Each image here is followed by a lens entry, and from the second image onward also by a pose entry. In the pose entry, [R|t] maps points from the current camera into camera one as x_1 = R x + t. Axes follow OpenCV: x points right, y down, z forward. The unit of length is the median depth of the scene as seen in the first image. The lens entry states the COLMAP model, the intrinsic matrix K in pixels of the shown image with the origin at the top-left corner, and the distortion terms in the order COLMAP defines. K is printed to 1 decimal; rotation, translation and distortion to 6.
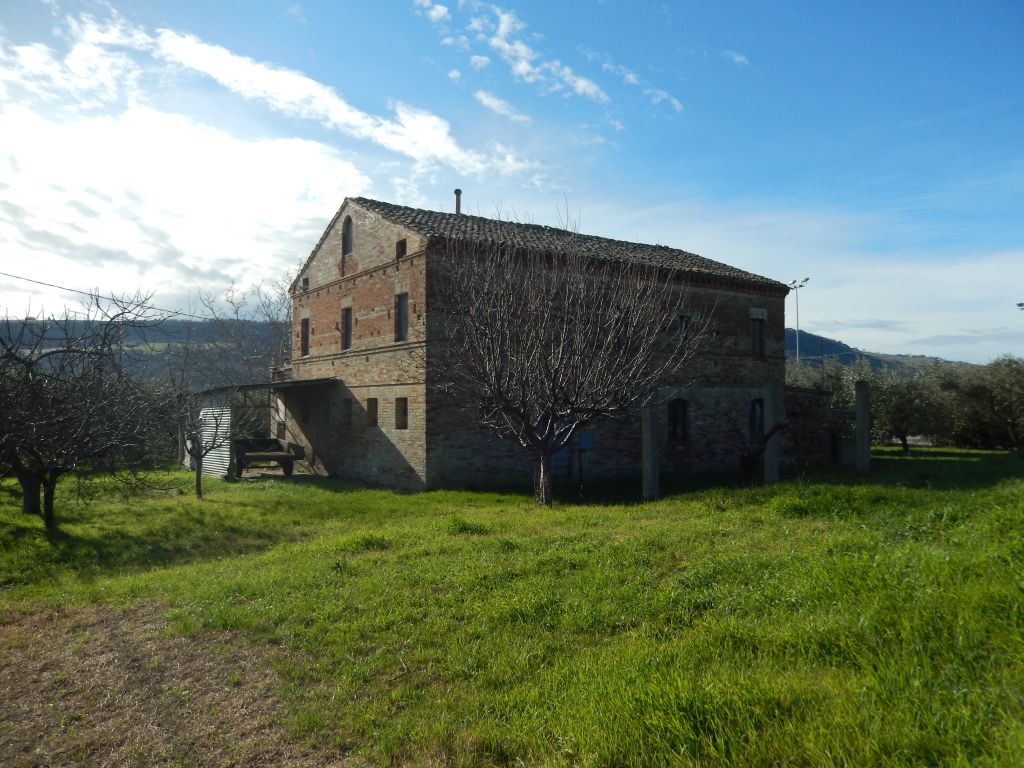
lens RADIAL K [[751.9, 0, 515.5], [0, 751.9, 391.9], [0, 0, 1]] dist [-0.032972, 0.010157]
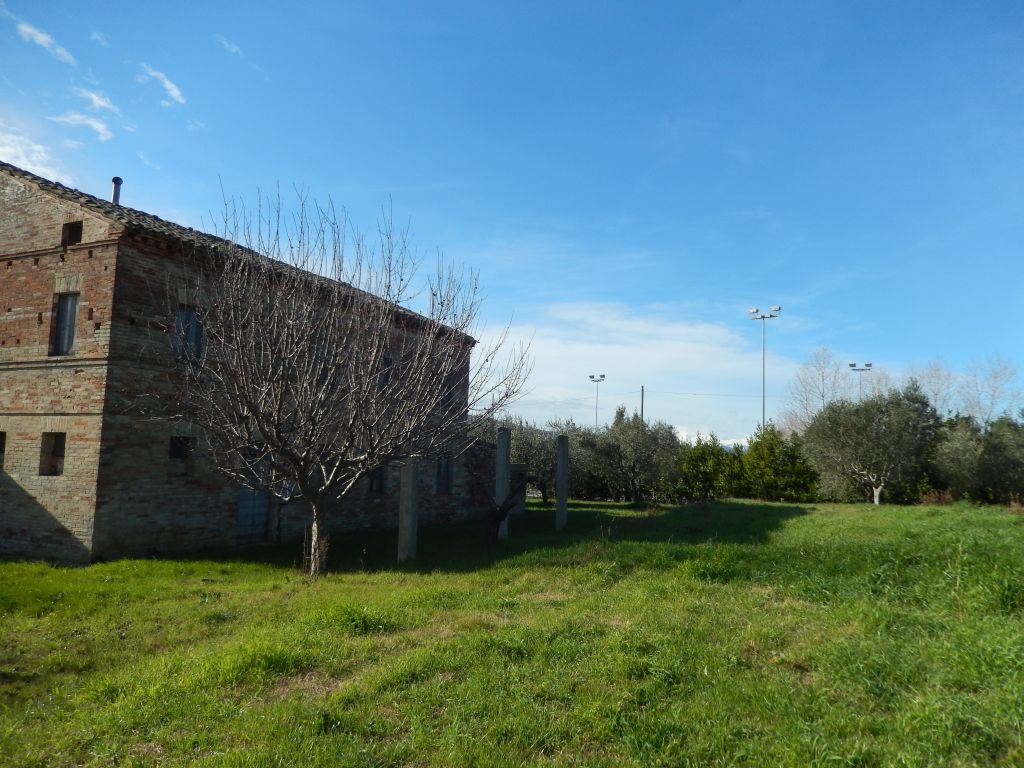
lens RADIAL K [[751.9, 0, 510.9], [0, 751.9, 383.7], [0, 0, 1]] dist [-0.032972, 0.010157]
pose [[0.857653, 0.075985, 0.508585, -0.136575], [-0.036486, 0.995522, -0.087207, 0.007206], [-0.512933, 0.056237, 0.856584, 0.142215]]
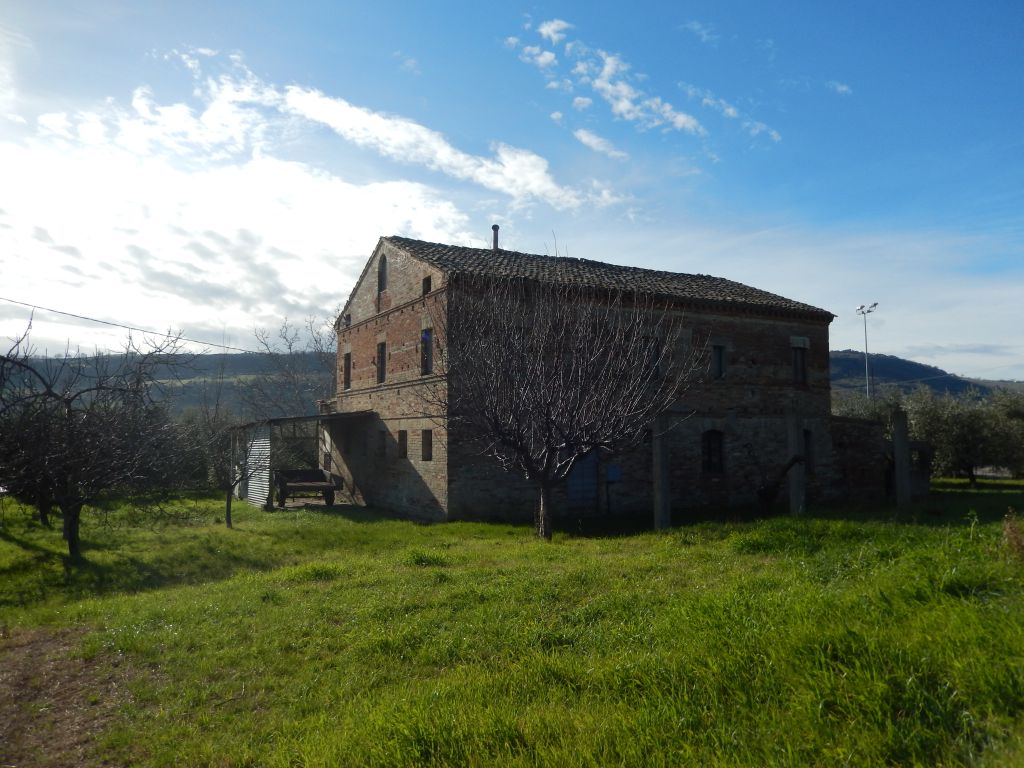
lens RADIAL K [[751.9, 0, 517.3], [0, 751.9, 390.7], [0, 0, 1]] dist [-0.032972, 0.010157]
pose [[0.994799, -0.007954, -0.101542, 0.071889], [0.003828, 0.999162, -0.040760, -0.003422], [0.101782, 0.040159, 0.993996, -0.006266]]
